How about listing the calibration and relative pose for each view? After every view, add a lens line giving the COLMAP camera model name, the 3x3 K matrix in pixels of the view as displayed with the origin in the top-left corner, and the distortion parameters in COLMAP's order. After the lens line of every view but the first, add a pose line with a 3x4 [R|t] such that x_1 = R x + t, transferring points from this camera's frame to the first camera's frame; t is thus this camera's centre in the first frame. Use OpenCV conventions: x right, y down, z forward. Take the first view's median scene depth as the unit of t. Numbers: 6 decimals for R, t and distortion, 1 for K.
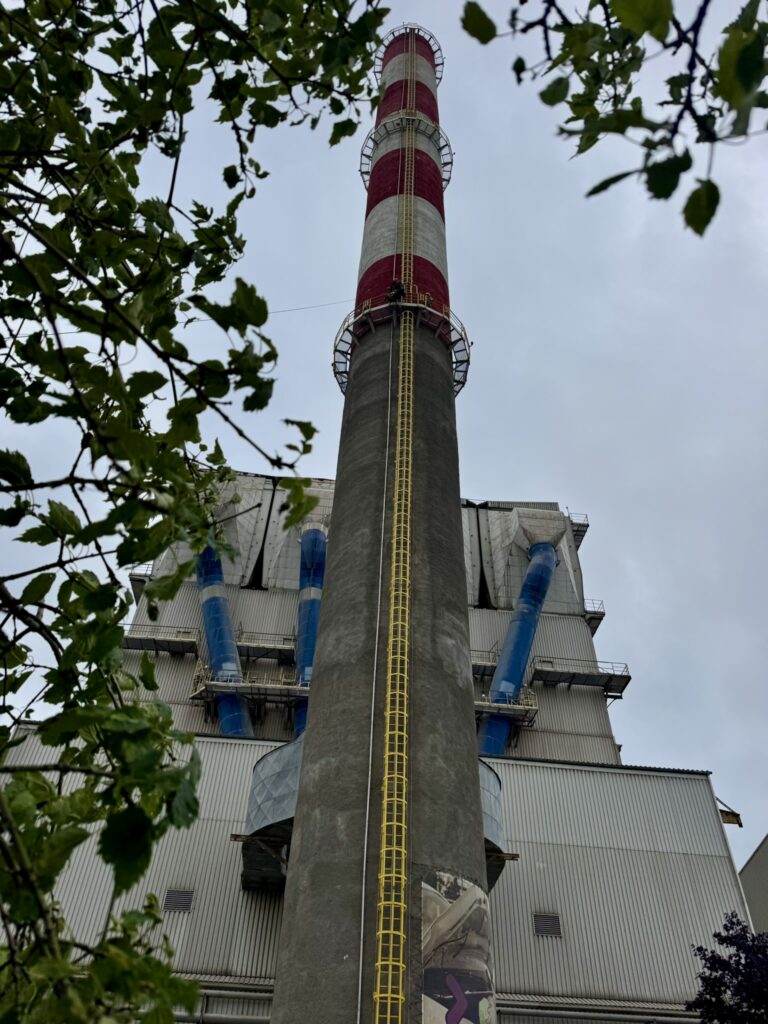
lens RADIAL K [[717.8, 0, 376.2], [0, 717.8, 461.5], [0, 0, 1]] dist [0.033899, -0.062216]
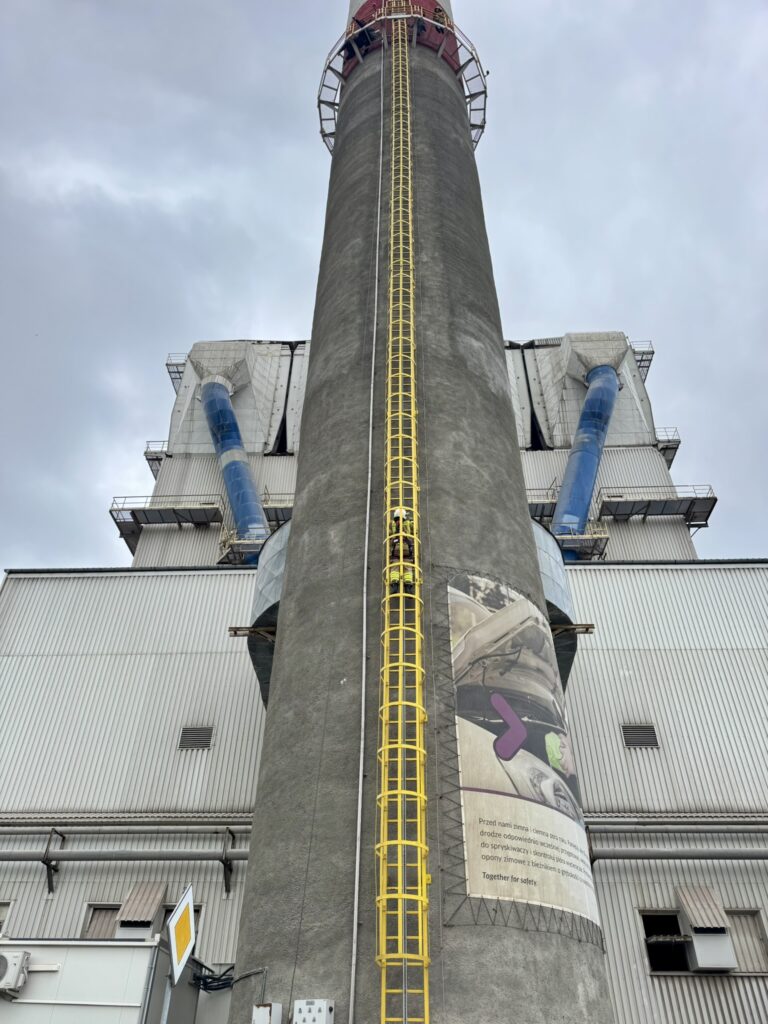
lens RADIAL K [[717.8, 0, 368.3], [0, 717.8, 486.9], [0, 0, 1]] dist [0.033899, -0.062216]
pose [[0.990614, -0.100624, -0.092512, 0.024294], [0.109304, 0.989544, 0.094105, 0.164514], [0.082075, -0.103334, 0.991255, 0.124338]]
